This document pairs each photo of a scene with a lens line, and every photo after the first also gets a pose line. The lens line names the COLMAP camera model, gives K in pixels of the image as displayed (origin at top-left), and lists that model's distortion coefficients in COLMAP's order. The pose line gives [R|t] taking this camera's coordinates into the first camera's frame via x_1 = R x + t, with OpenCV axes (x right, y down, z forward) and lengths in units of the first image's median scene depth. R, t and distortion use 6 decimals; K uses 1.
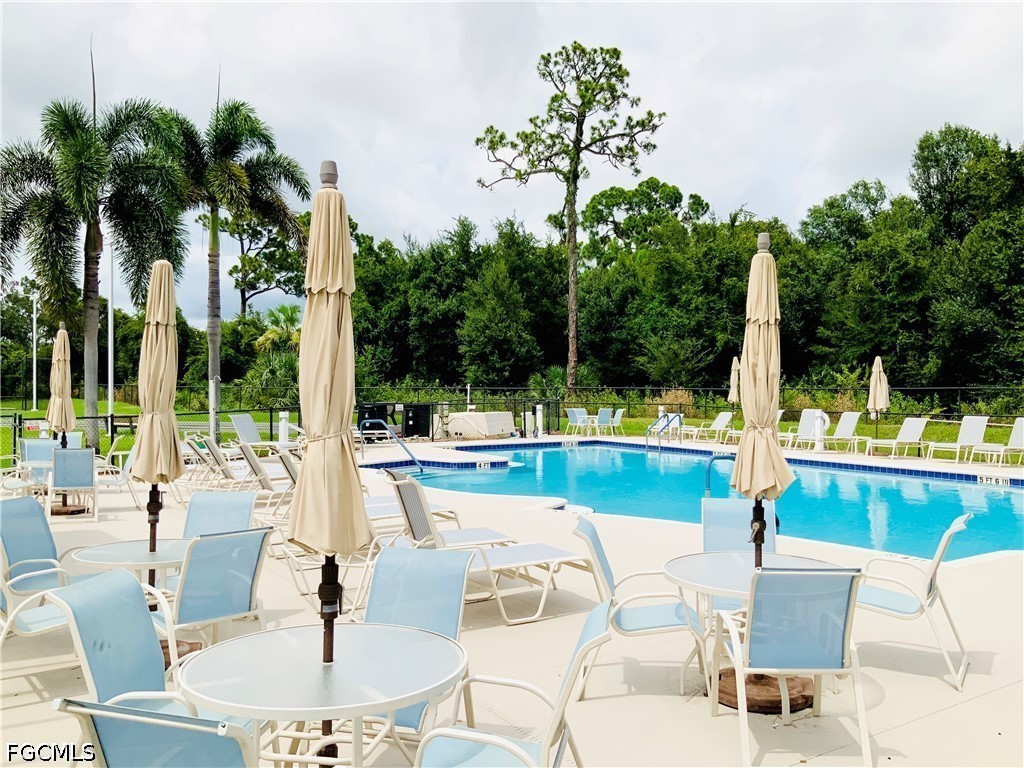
lens RADIAL K [[842.0, 0, 512.0], [0, 842.0, 384.0], [0, 0, 1]] dist [-0.013830, -0.006364]
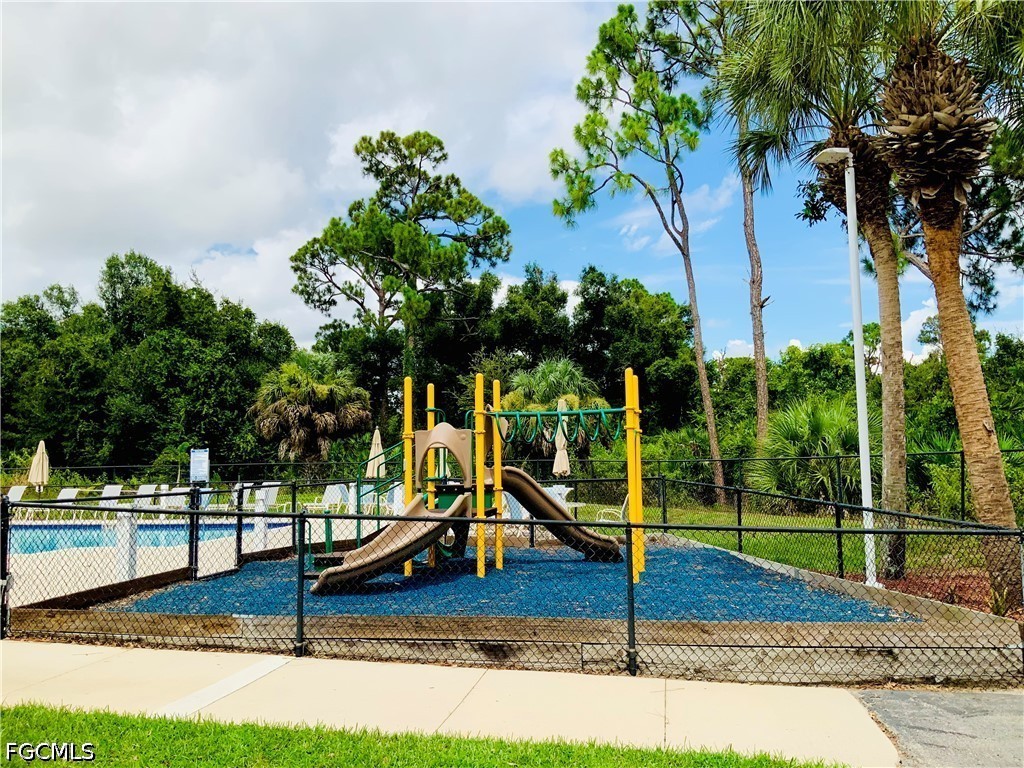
lens RADIAL K [[842.0, 0, 512.0], [0, 842.0, 384.0], [0, 0, 1]] dist [-0.013830, -0.006364]
pose [[0.640467, 0.062759, 0.765417, -0.050376], [0.017428, 0.995211, -0.096183, 0.009188], [-0.767788, 0.074942, 0.636306, -0.208033]]
